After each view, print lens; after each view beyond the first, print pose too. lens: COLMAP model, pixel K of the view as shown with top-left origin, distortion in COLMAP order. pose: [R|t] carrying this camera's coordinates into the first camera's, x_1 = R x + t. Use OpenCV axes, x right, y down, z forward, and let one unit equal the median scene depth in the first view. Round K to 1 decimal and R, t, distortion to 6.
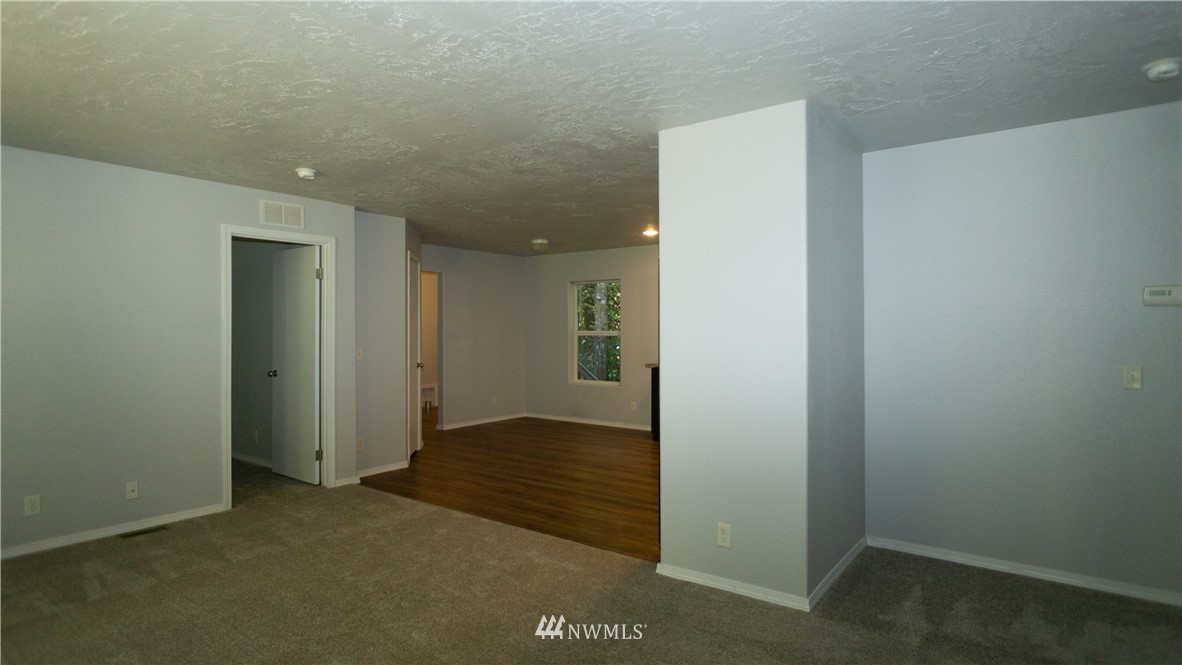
lens RADIAL K [[621.4, 0, 594.1], [0, 621.4, 327.6], [0, 0, 1]] dist [-0.011598, 0.001739]
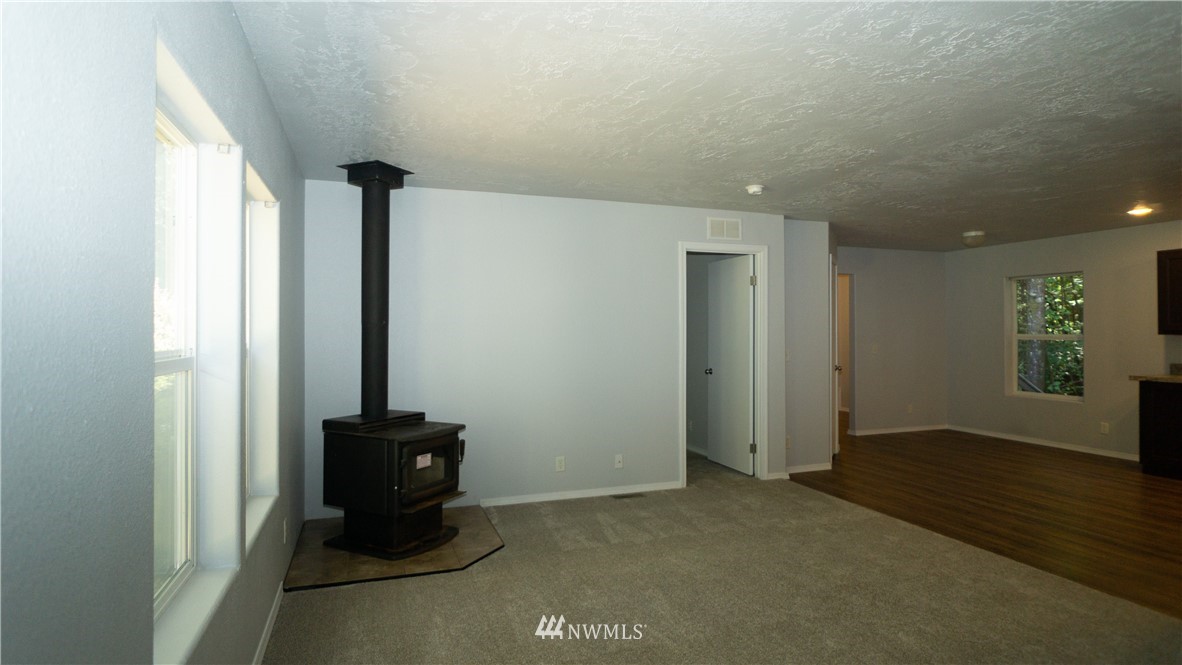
lens RADIAL K [[621.4, 0, 594.1], [0, 621.4, 327.6], [0, 0, 1]] dist [-0.011598, 0.001739]
pose [[0.835924, -0.002416, -0.548840, -0.088273], [-0.000039, 0.999990, -0.004462, 0.000090], [0.548845, 0.003752, 0.835915, -0.064253]]
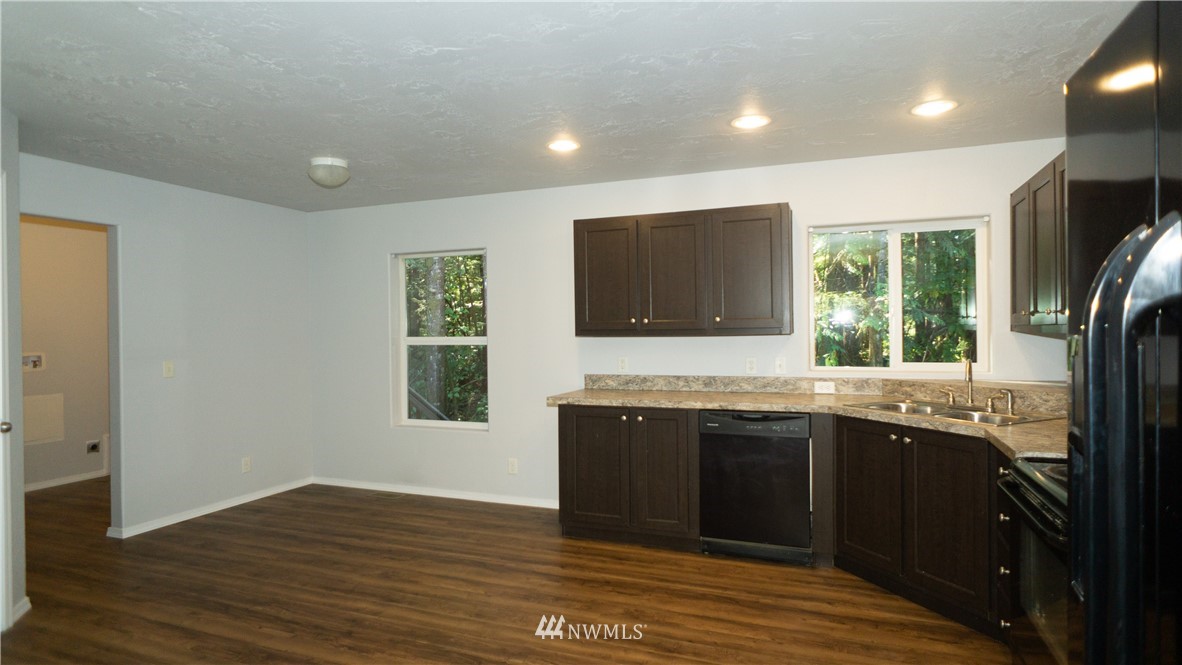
lens RADIAL K [[606.9, 0, 630.9], [0, 606.9, 332.7], [0, 0, 1]] dist [0.041084, 0.000446]
pose [[0.942572, -0.007015, 0.333929, -0.037292], [0.005855, 0.999973, 0.004481, -0.000845], [-0.333951, -0.002268, 0.942588, 0.713834]]
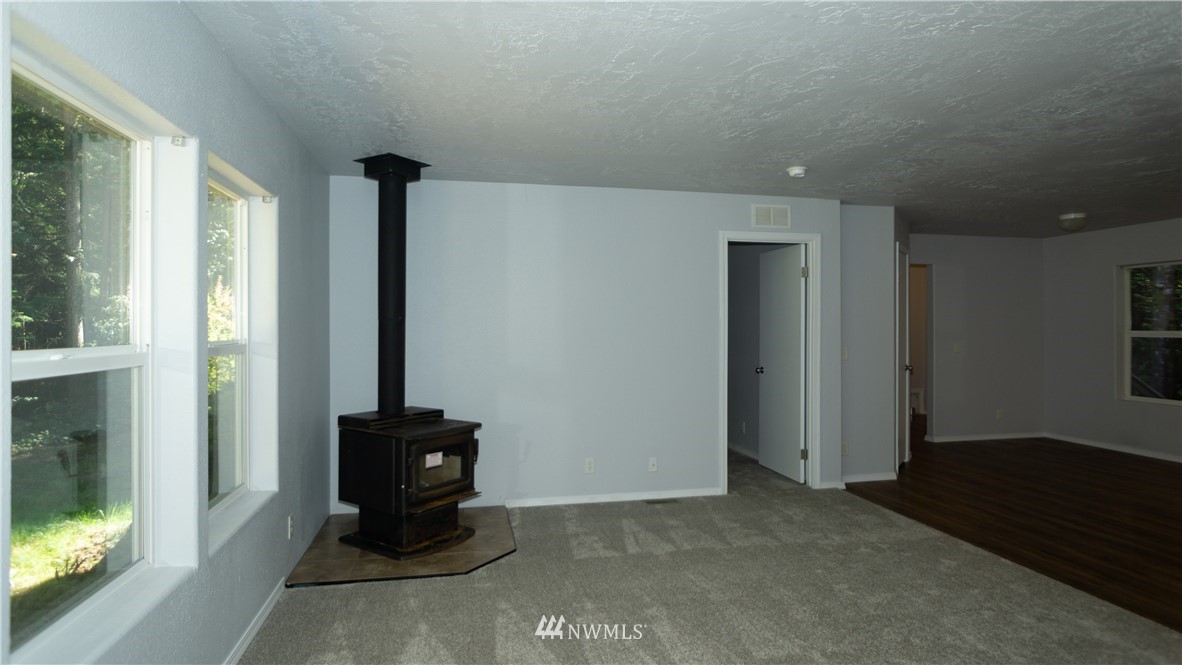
lens RADIAL K [[627.1, 0, 593.6], [0, 627.1, 327.2], [0, 0, 1]] dist [-0.014132, 0.006557]
pose [[0.755139, 0.001625, -0.655563, -0.044194], [-0.000693, 0.999998, 0.001681, 0.000178], [0.655565, -0.000815, 0.755139, 0.020188]]
